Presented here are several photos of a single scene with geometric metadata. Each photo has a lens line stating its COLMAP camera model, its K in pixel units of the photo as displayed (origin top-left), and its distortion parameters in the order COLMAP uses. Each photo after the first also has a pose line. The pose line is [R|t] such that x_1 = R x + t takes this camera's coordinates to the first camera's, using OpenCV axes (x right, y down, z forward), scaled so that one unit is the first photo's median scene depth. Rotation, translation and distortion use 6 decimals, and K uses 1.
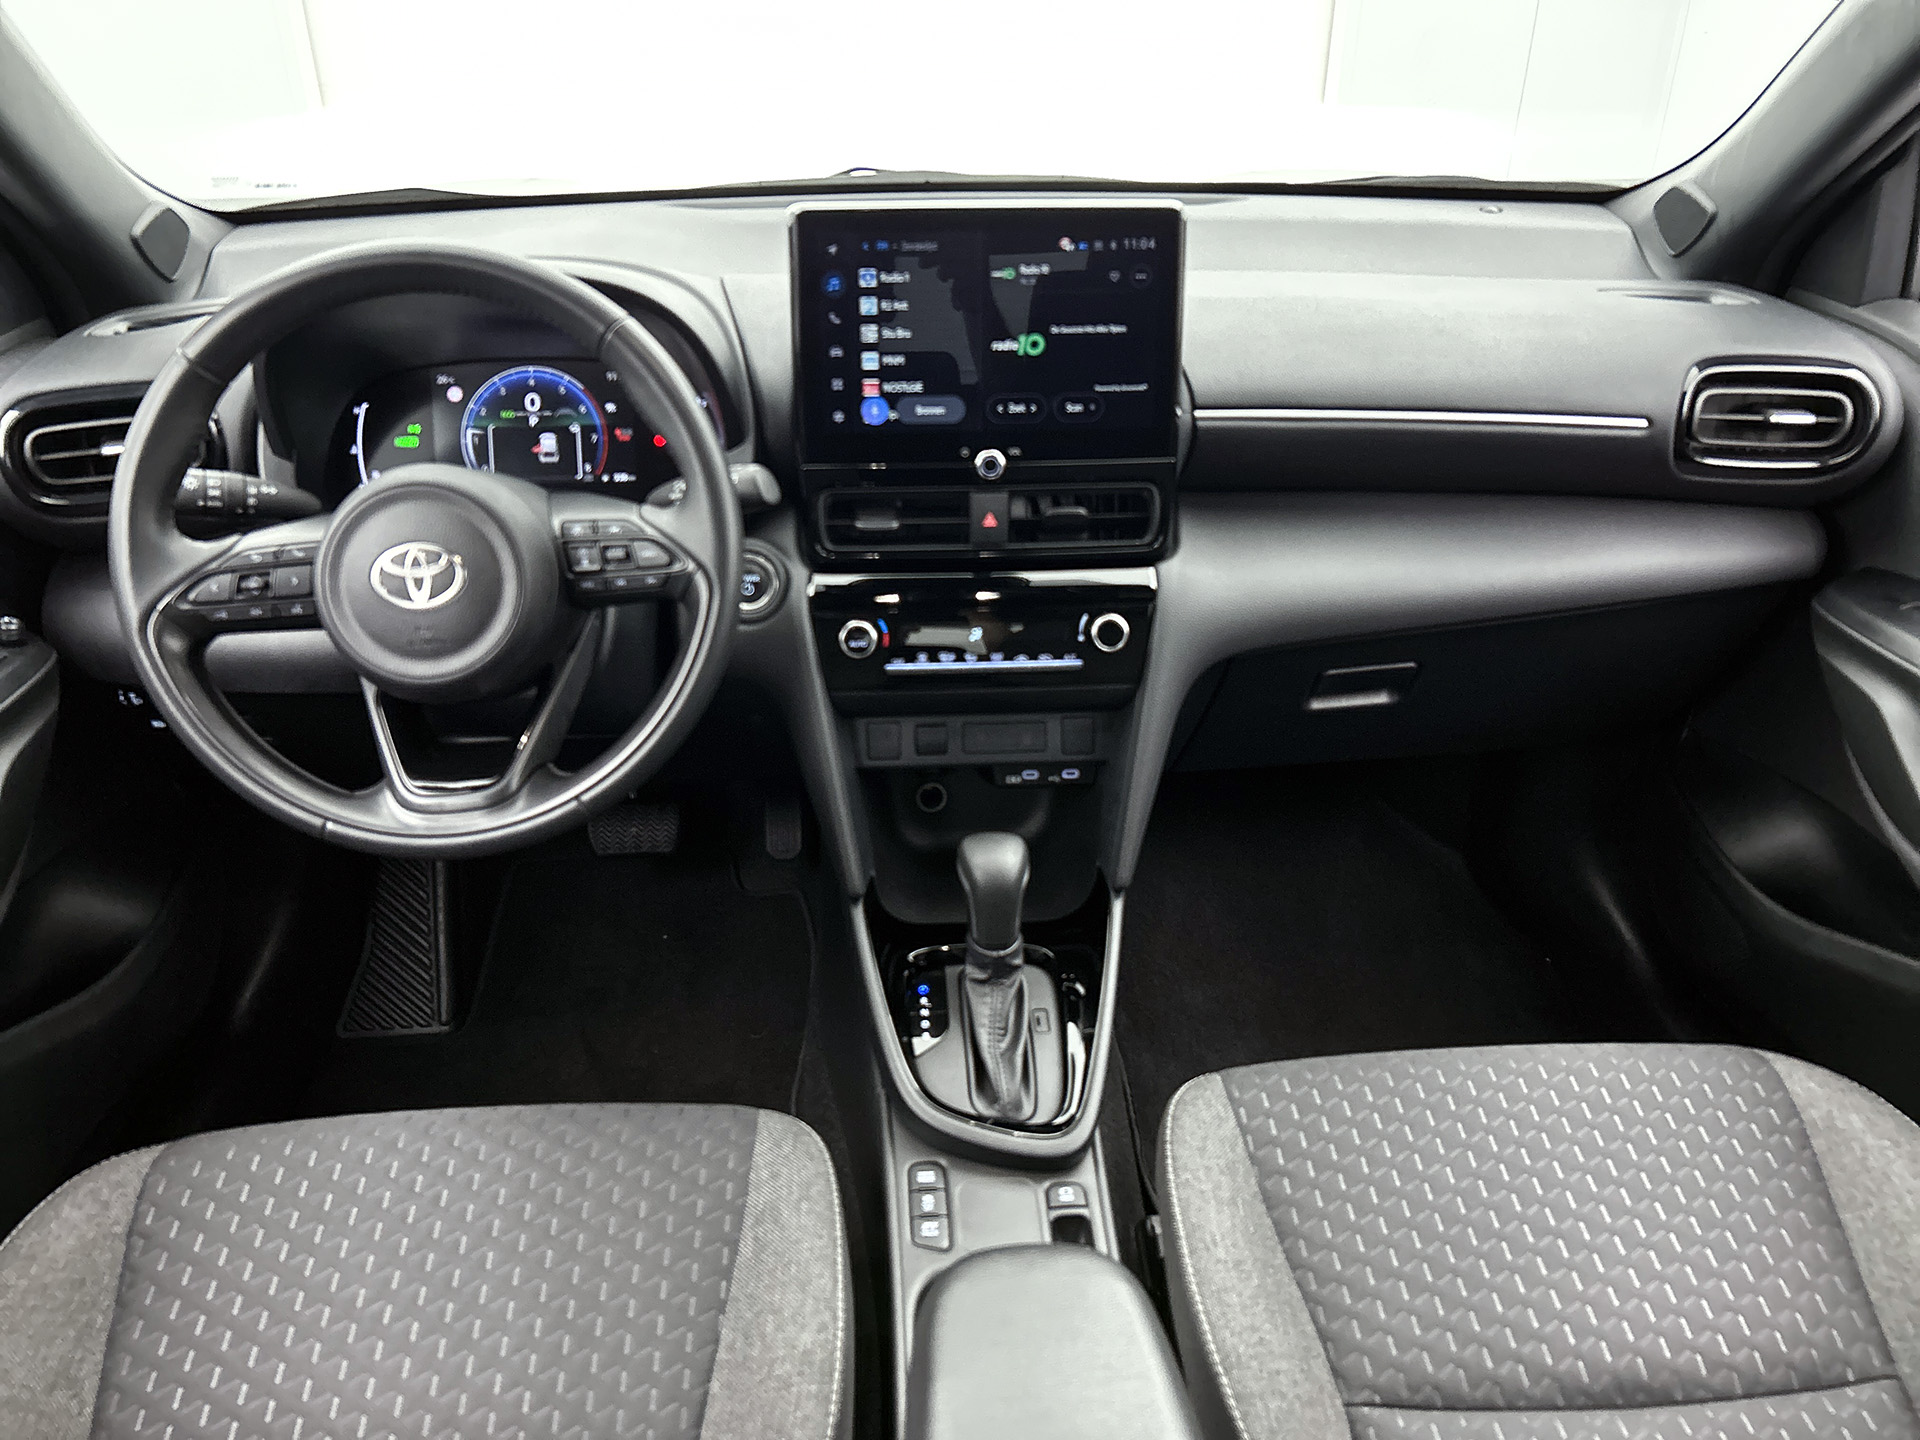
lens RADIAL K [[1463.6, 0, 949.1], [0, 1463.6, 715.6], [0, 0, 1]] dist [0.033844, -0.016467]
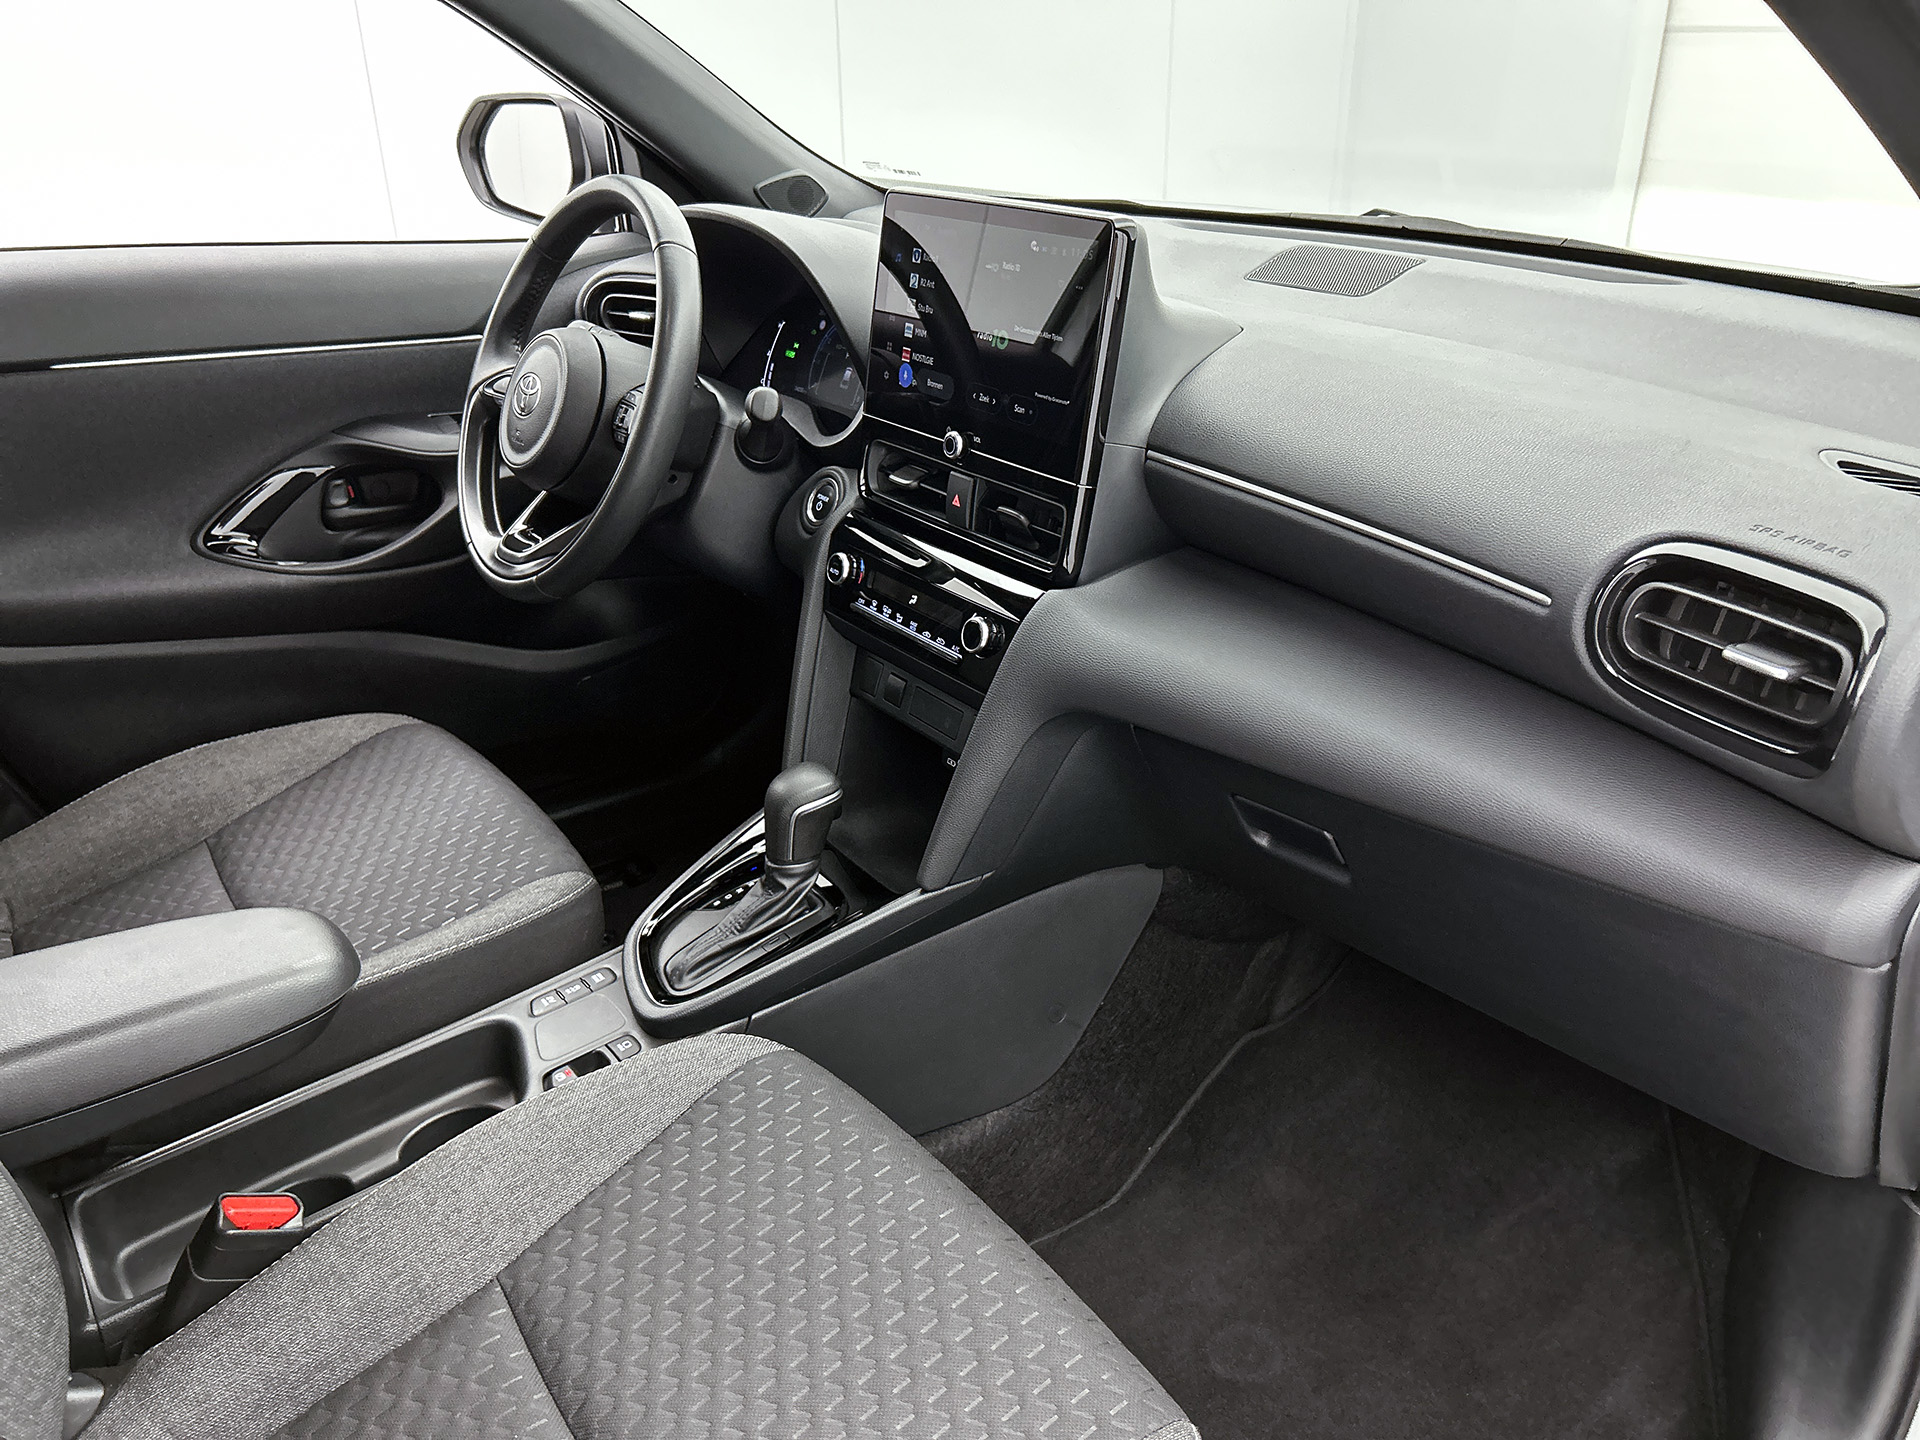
lens RADIAL K [[1463.6, 0, 968.7], [0, 1463.6, 717.1], [0, 0, 1]] dist [0.033844, -0.016467]
pose [[0.554482, 0.347772, -0.756045, 0.887850], [-0.389677, 0.911243, 0.133373, -0.138077], [0.735324, 0.220660, 0.640787, 0.381485]]
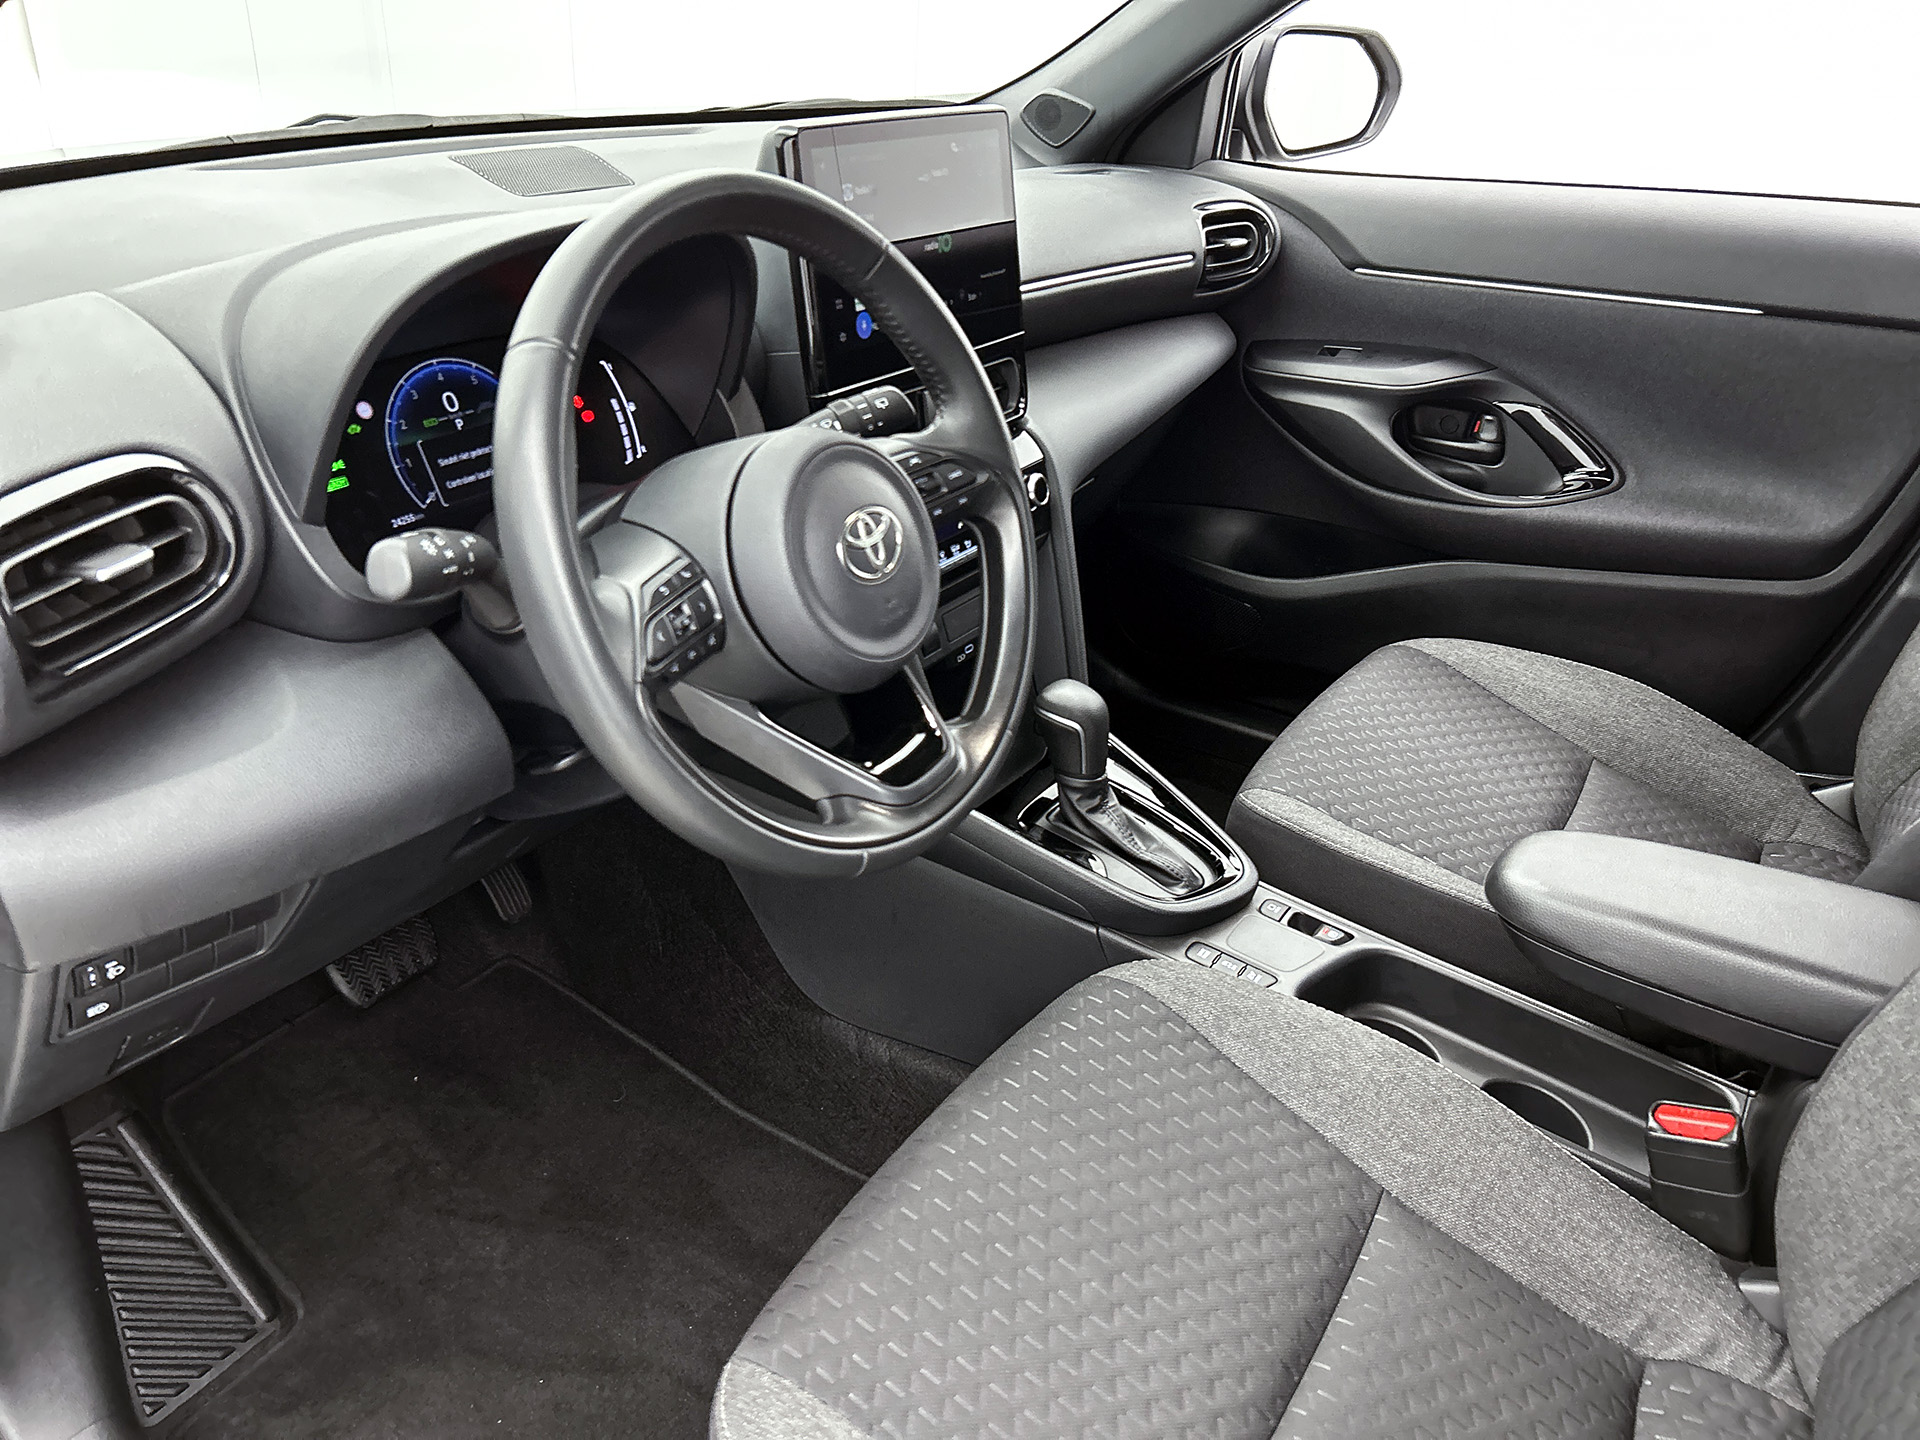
lens RADIAL K [[1463.6, 0, 964.9], [0, 1463.6, 714.4], [0, 0, 1]] dist [0.033844, -0.016467]
pose [[0.589629, -0.343813, 0.730843, -0.825659], [0.334621, 0.927548, 0.166384, -0.104354], [-0.735096, 0.146451, 0.661956, 0.320417]]
